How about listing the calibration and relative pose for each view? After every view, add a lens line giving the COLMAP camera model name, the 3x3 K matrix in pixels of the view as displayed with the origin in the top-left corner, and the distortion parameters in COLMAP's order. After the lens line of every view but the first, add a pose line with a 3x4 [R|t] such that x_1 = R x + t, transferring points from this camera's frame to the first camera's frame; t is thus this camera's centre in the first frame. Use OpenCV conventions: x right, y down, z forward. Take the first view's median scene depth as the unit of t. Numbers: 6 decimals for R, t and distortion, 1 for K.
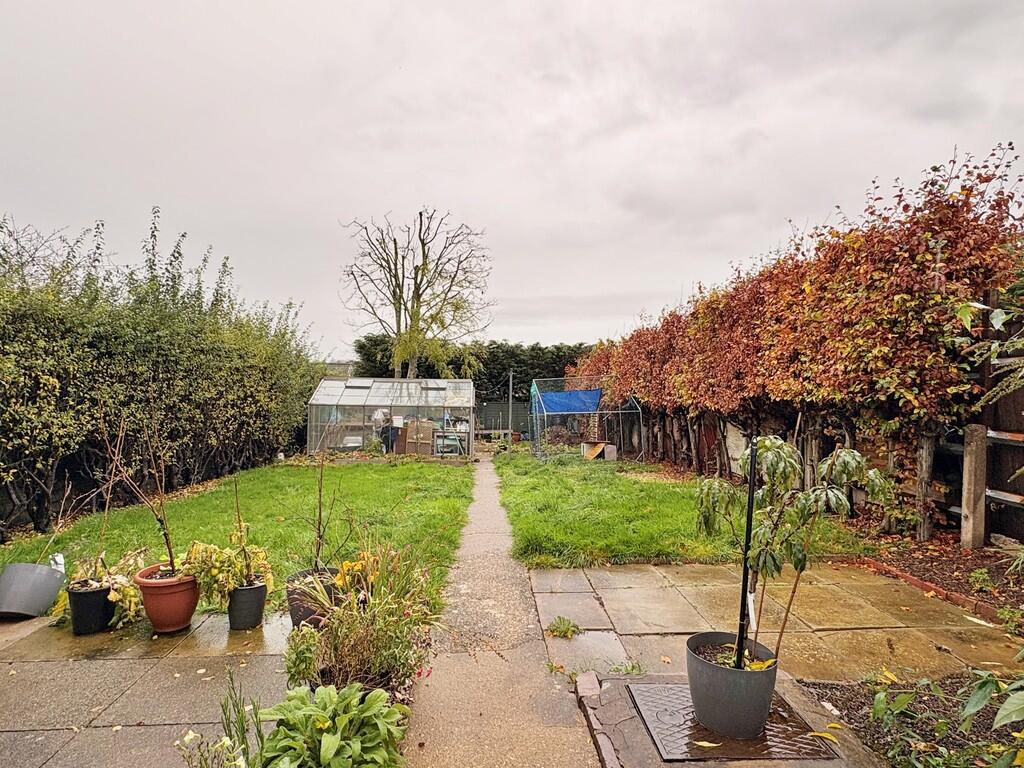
lens RADIAL K [[574.2, 0, 516.5], [0, 574.2, 403.8], [0, 0, 1]] dist [0.087949, -0.048244]
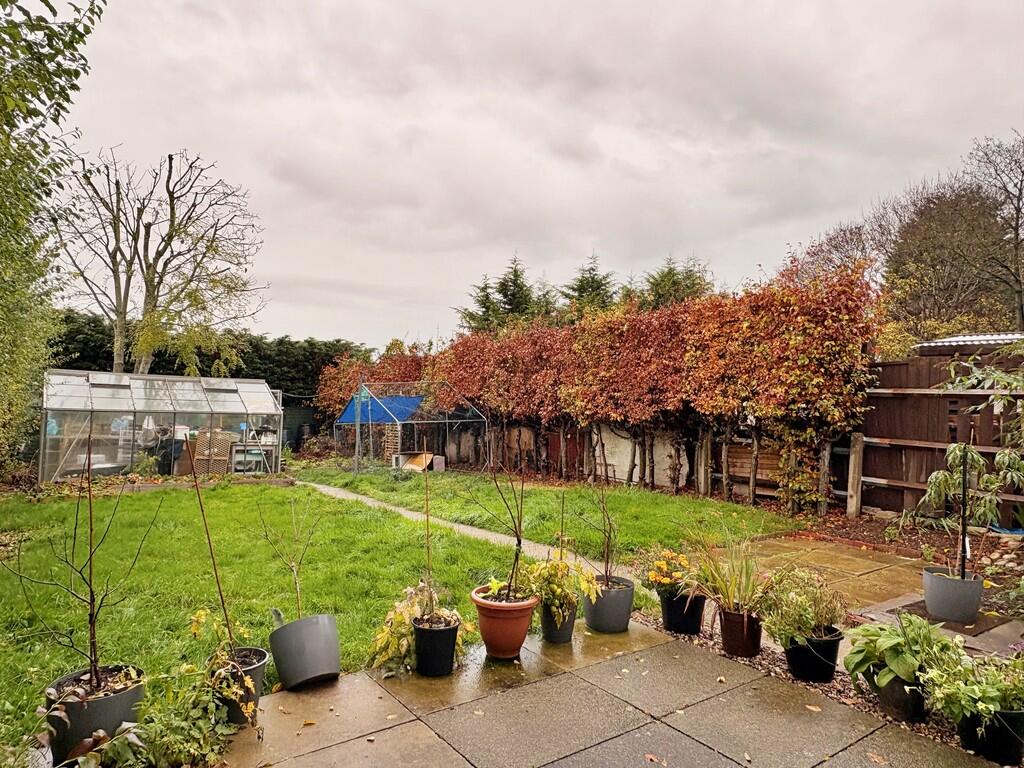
lens RADIAL K [[659.4, 0, 512.0], [0, 659.4, 384.0], [0, 0, 1]] dist [-0.010764, -0.001926]
pose [[0.843702, 0.028363, 0.536061, -0.236903], [-0.010098, 0.999265, -0.036979, -0.004842], [-0.536716, 0.025787, 0.843369, 0.024195]]
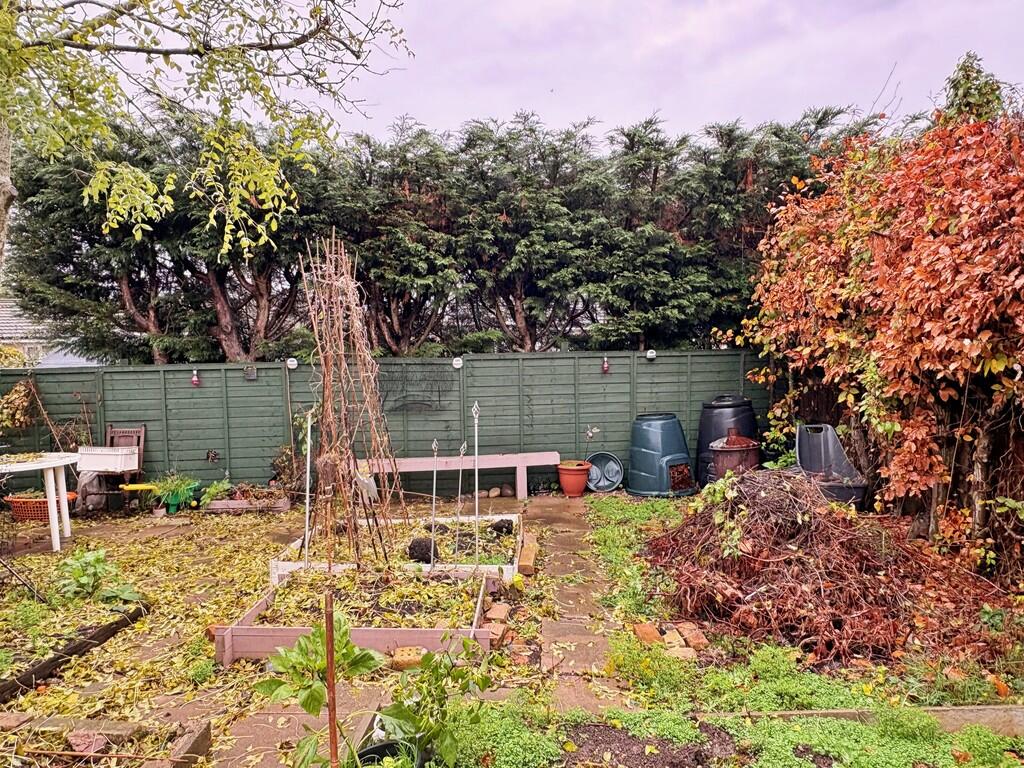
lens RADIAL K [[659.4, 0, 512.0], [0, 659.4, 384.0], [0, 0, 1]] dist [-0.010764, -0.001926]
pose [[0.992335, -0.018570, -0.122172, 0.011485], [0.023133, 0.999082, 0.036044, 0.000404], [0.121390, -0.038594, 0.991854, 0.828226]]
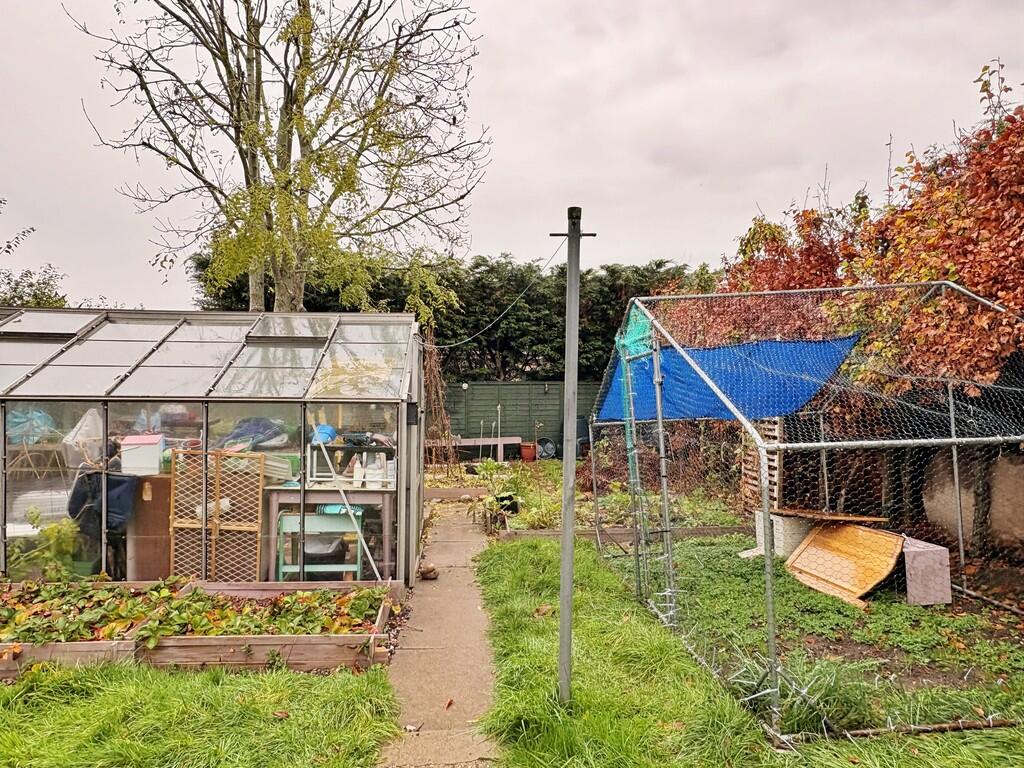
lens RADIAL K [[647.8, 0, 512.0], [0, 647.8, 384.0], [0, 0, 1]] dist [0.007152, 0.001646]
pose [[0.999969, -0.006764, 0.004106, -0.020618], [0.006753, 0.999973, 0.002773, -0.002887], [-0.004124, -0.002745, 0.999988, 0.530805]]
